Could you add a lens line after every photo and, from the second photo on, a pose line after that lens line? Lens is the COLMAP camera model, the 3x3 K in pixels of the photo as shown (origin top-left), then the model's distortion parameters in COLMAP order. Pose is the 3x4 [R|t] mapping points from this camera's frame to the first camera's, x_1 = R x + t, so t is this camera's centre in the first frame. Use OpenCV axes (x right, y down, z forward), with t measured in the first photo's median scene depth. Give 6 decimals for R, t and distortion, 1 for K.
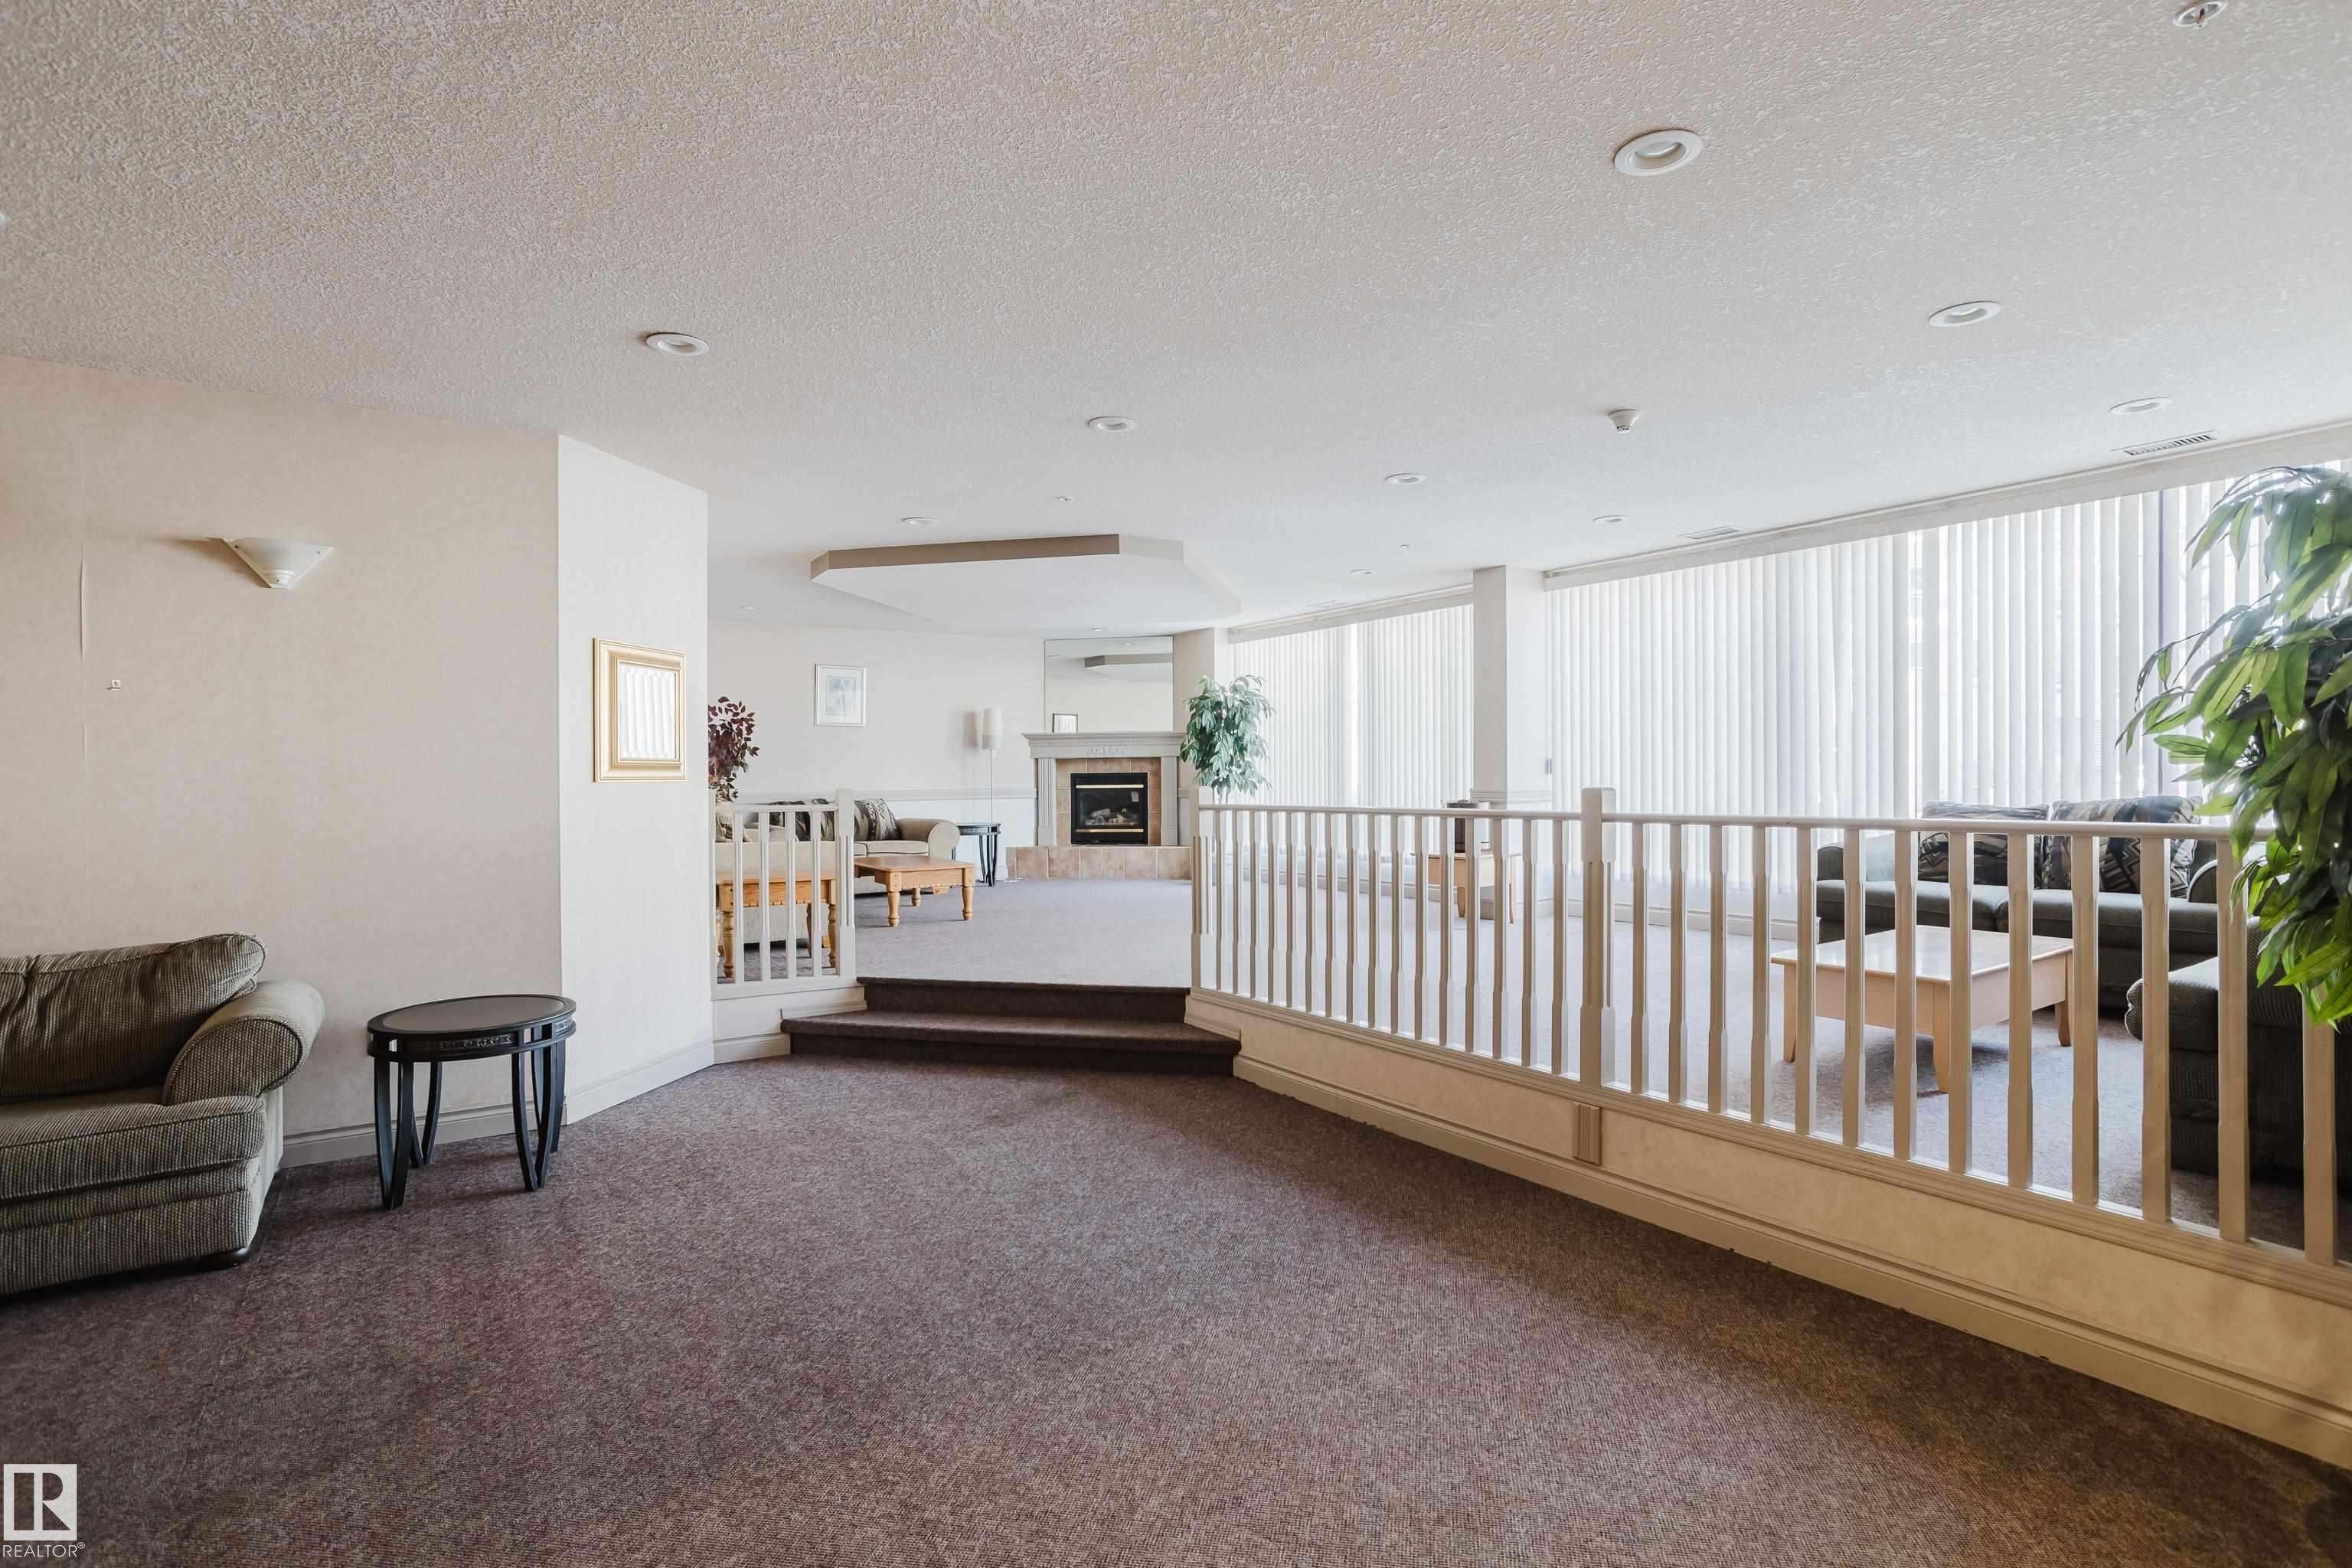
lens RADIAL K [[1138.2, 0, 1176.0], [0, 1138.2, 784.0], [0, 0, 1]] dist [-0.057747, 0.037686]
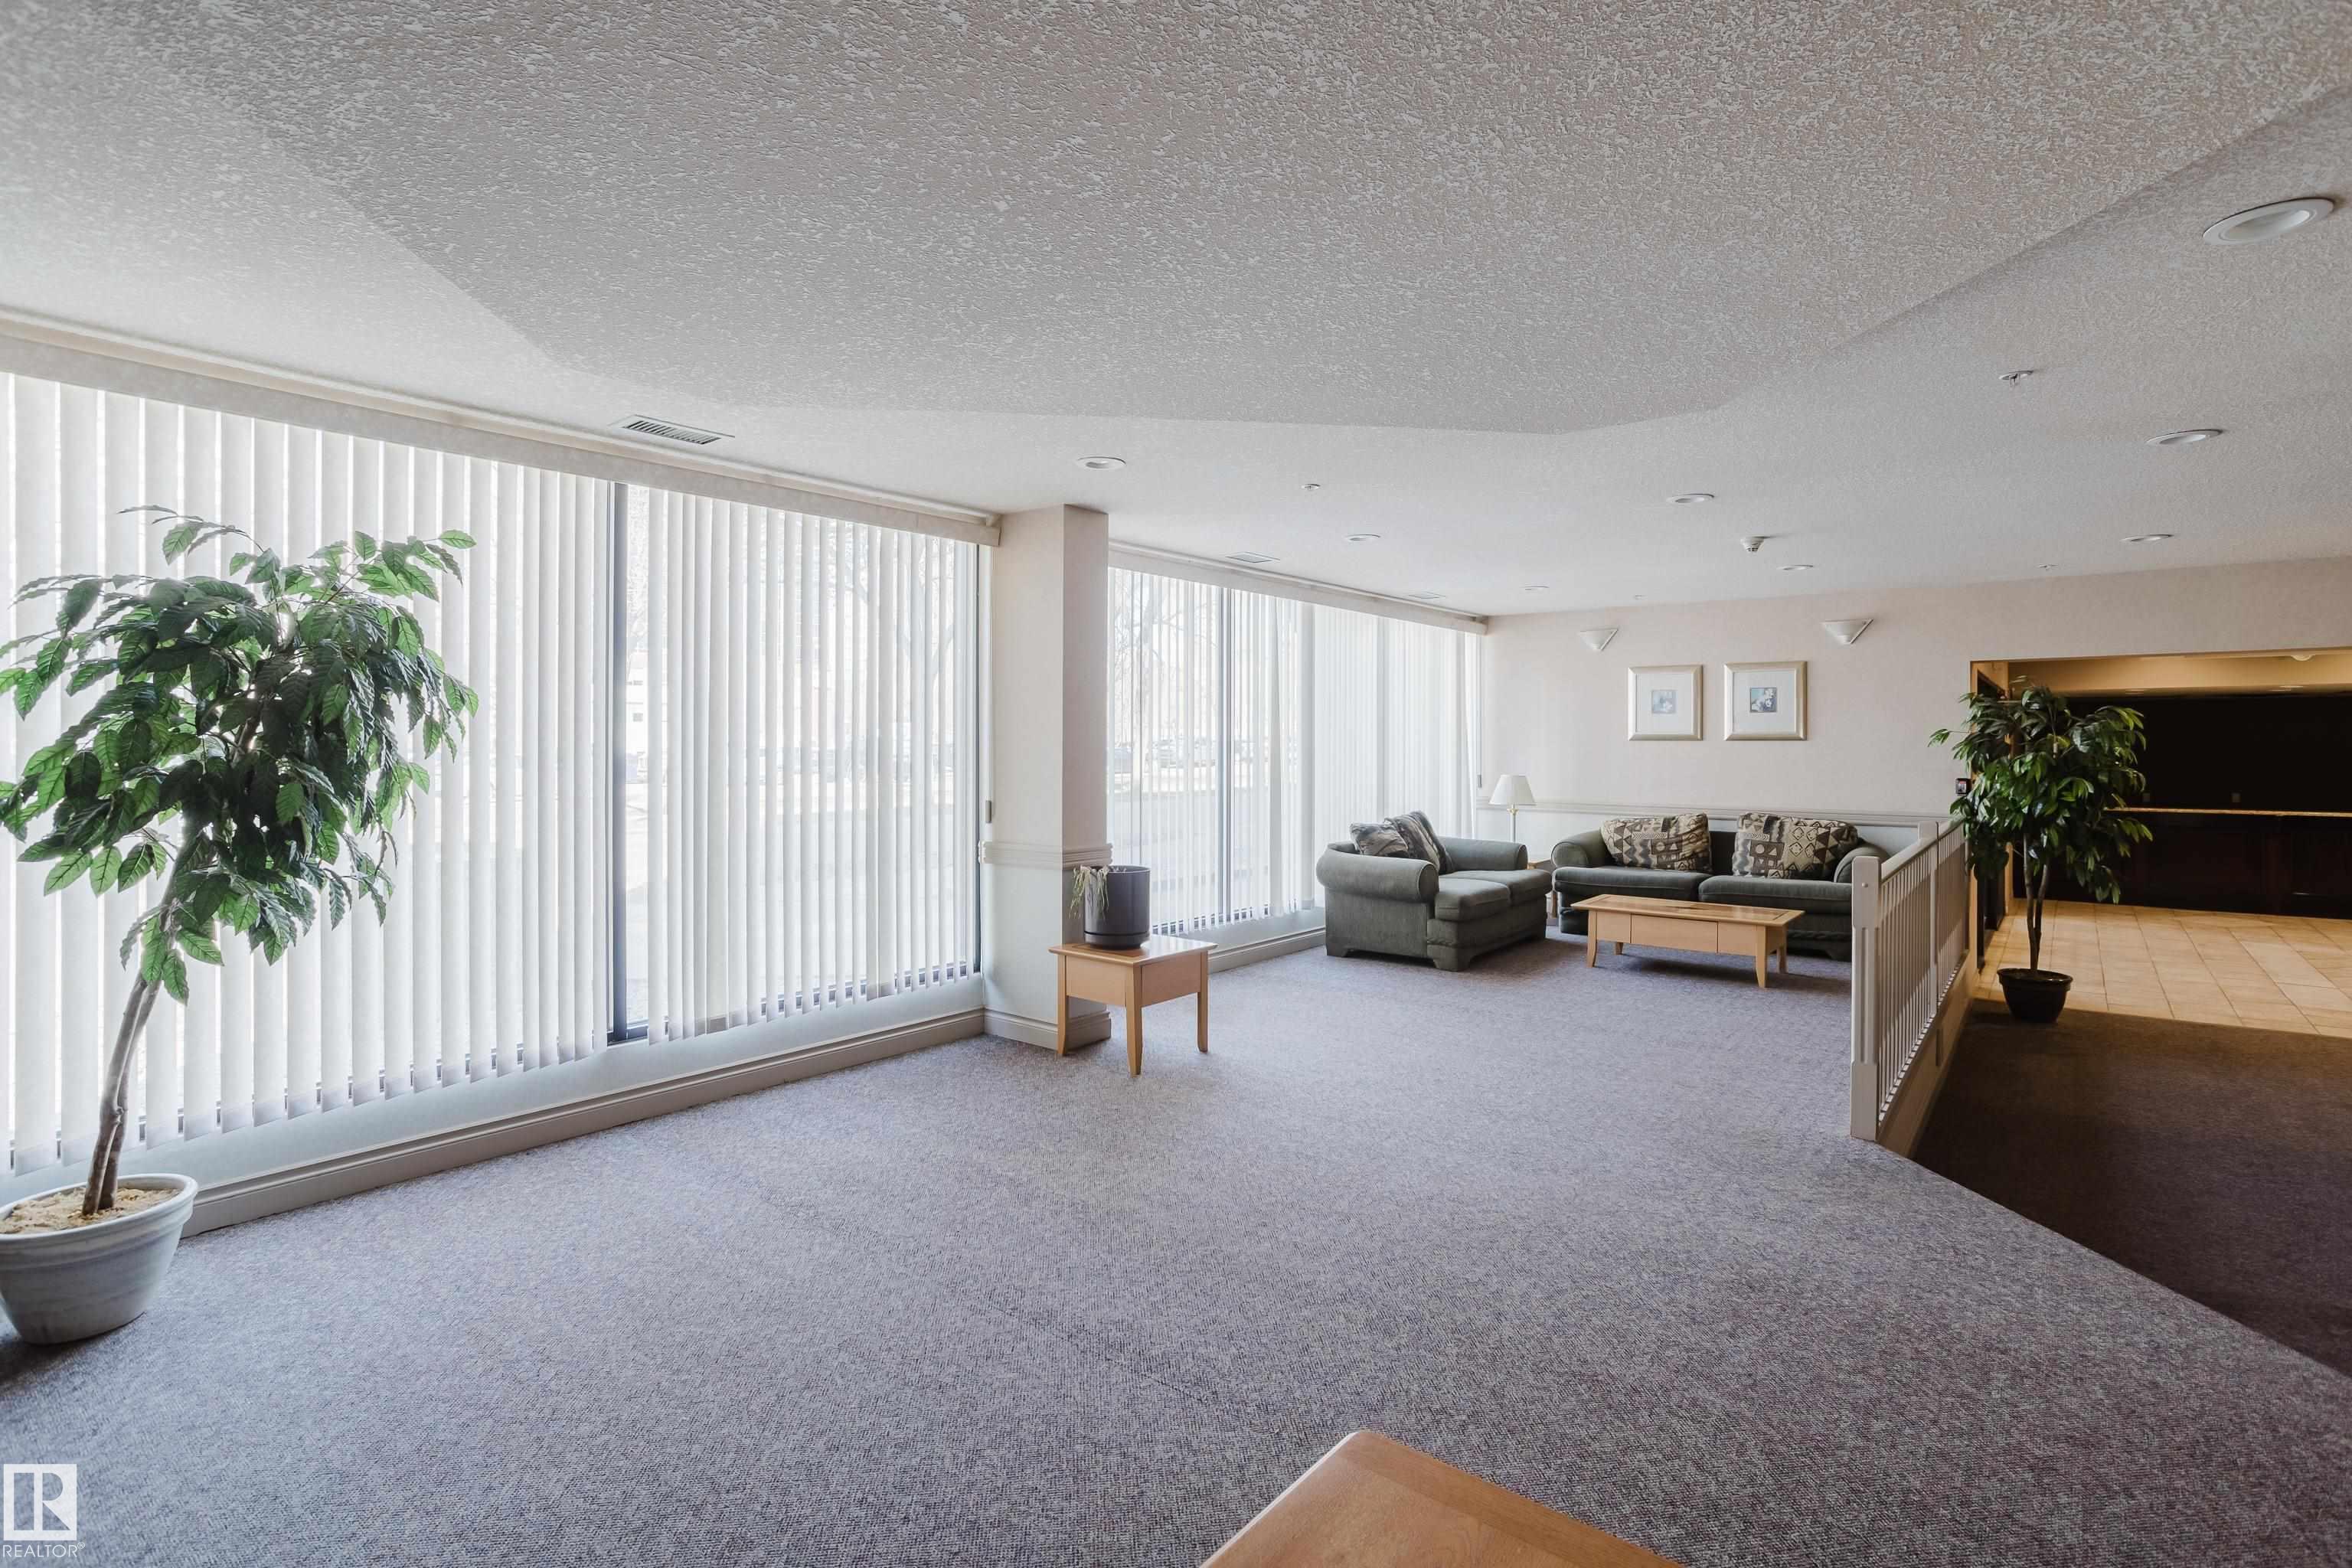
lens RADIAL K [[1138.2, 0, 1176.0], [0, 1138.2, 784.0], [0, 0, 1]] dist [-0.057747, 0.037686]
pose [[-0.305267, -0.029806, 0.951800, -0.633363], [0.004317, 0.999456, 0.032683, -0.095109], [-0.952257, 0.014086, -0.304973, 2.002507]]
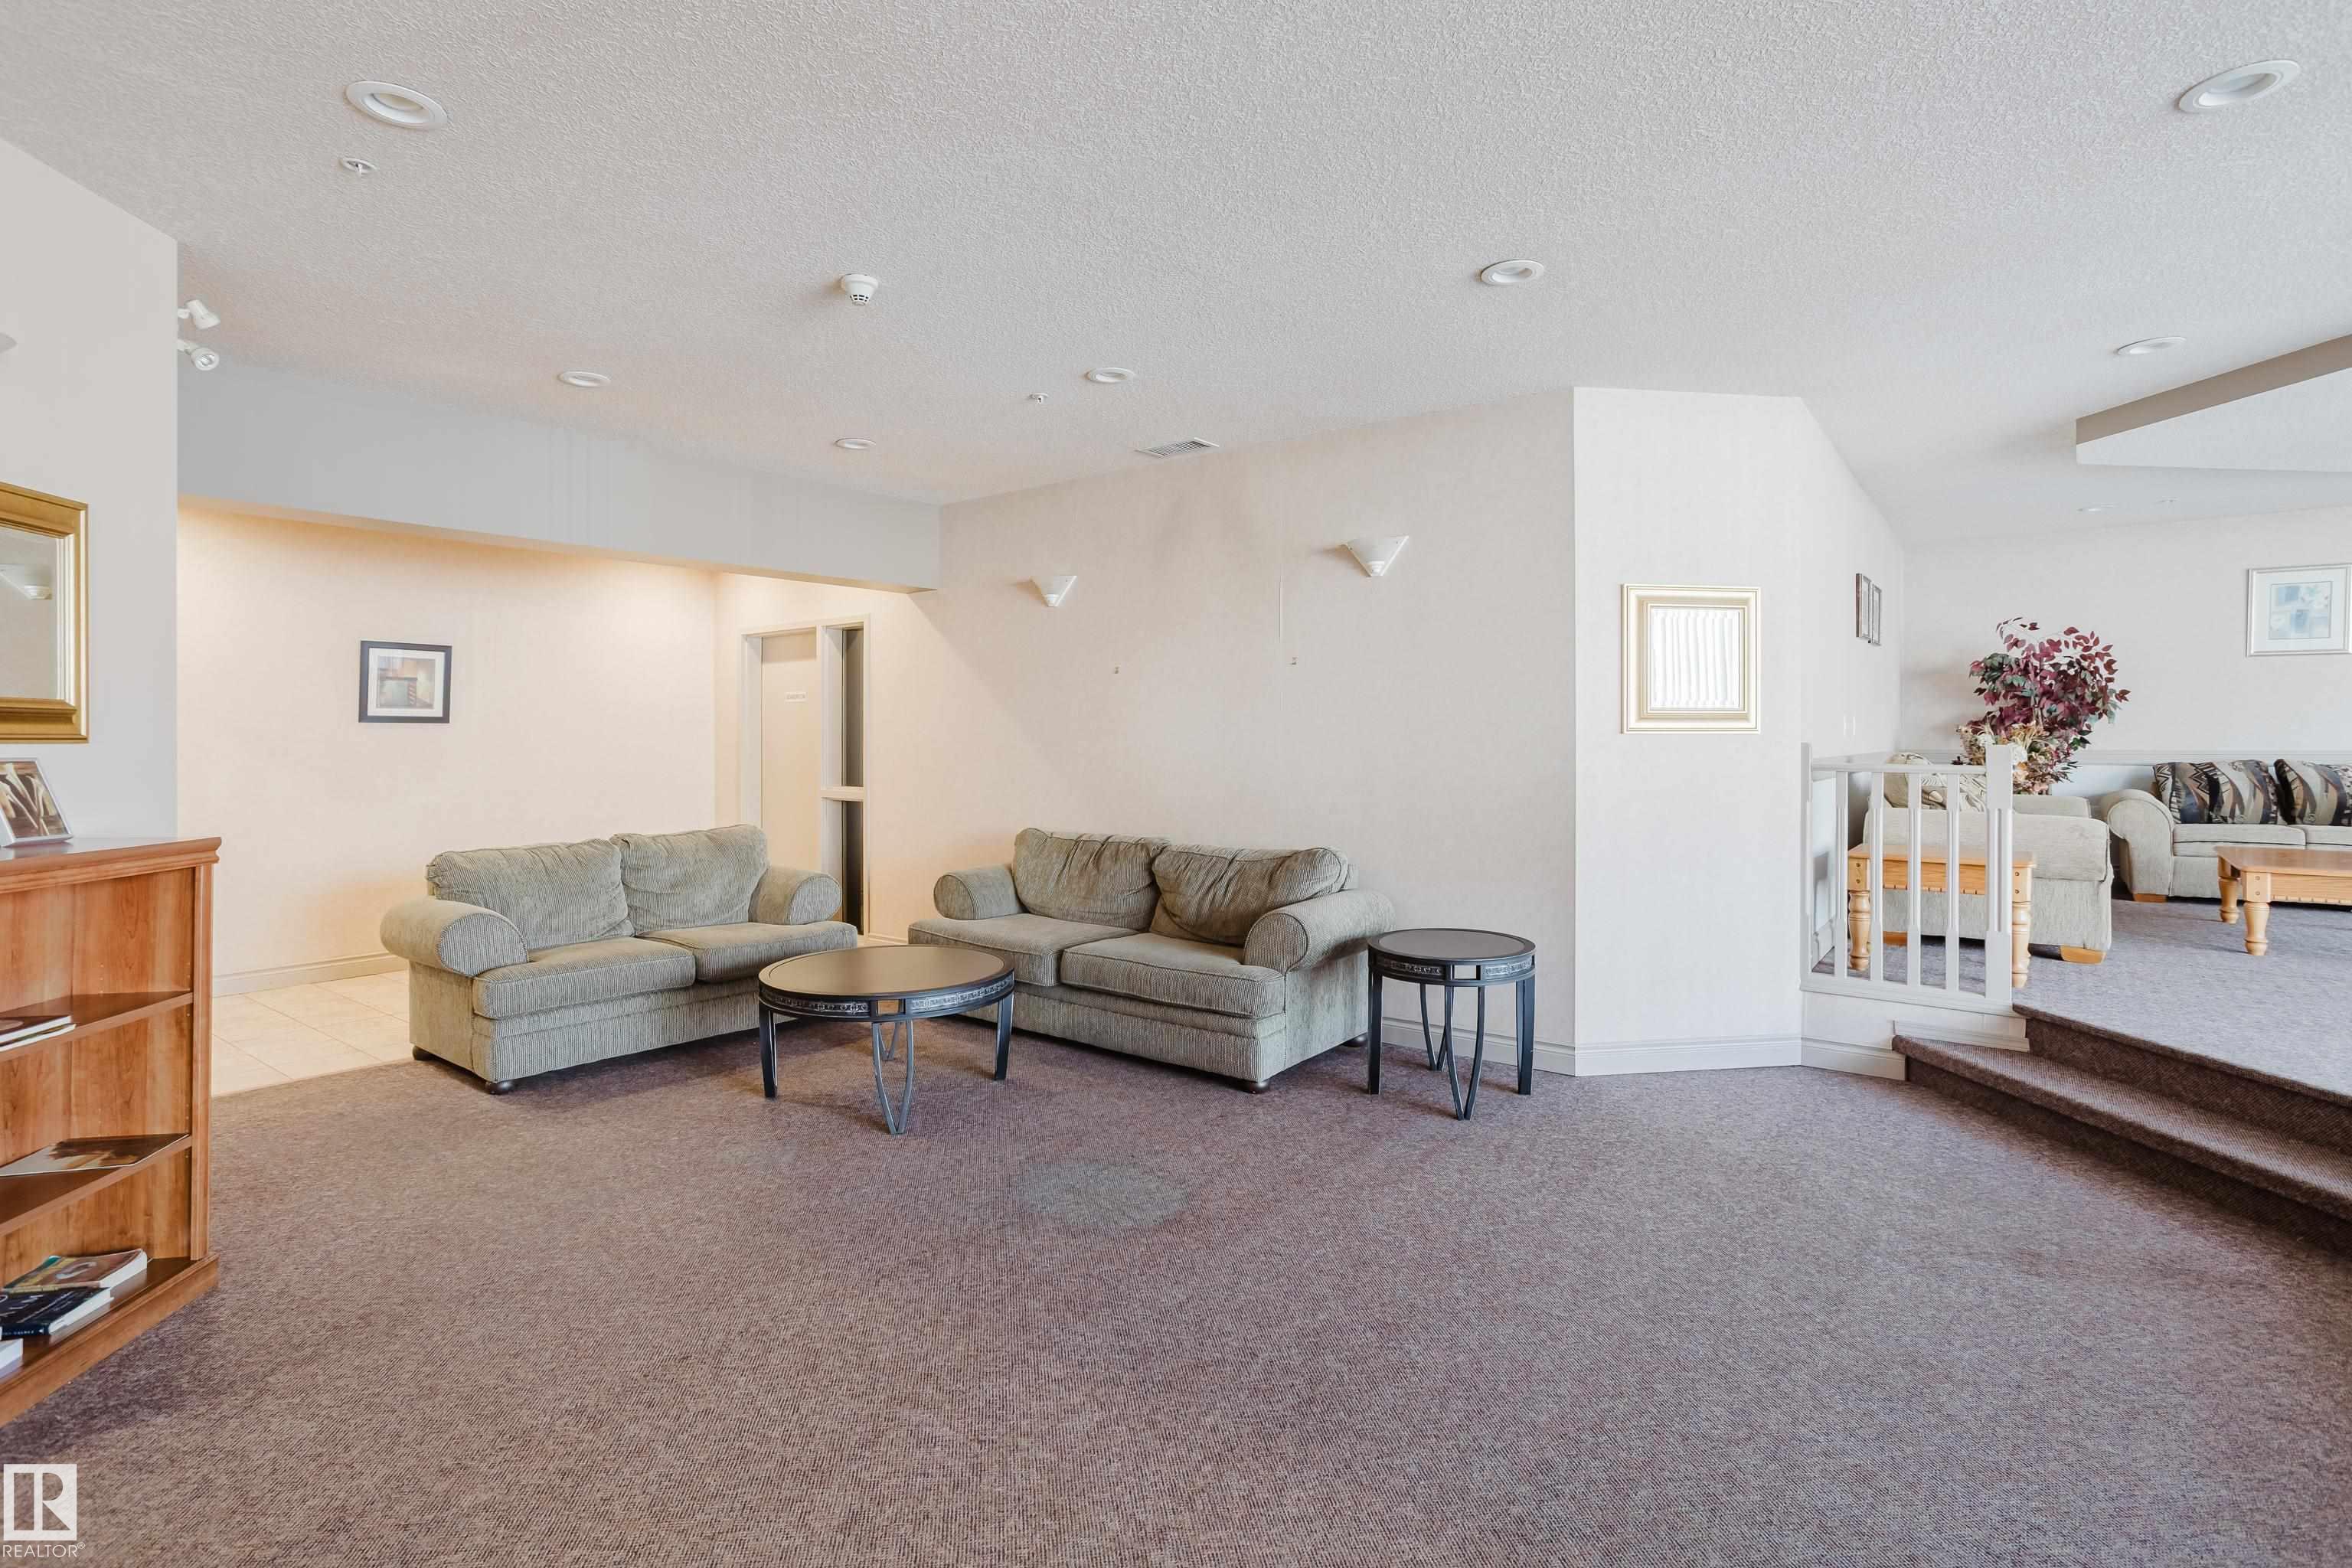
lens RADIAL K [[1138.8, 0, 1185.3], [0, 1138.8, 737.0], [0, 0, 1]] dist [-0.059083, 0.039059]
pose [[0.318124, 0.007891, -0.948016, 0.295742], [-0.007214, 0.999957, 0.005903, -0.001514], [0.948022, 0.004962, 0.318167, 0.349112]]
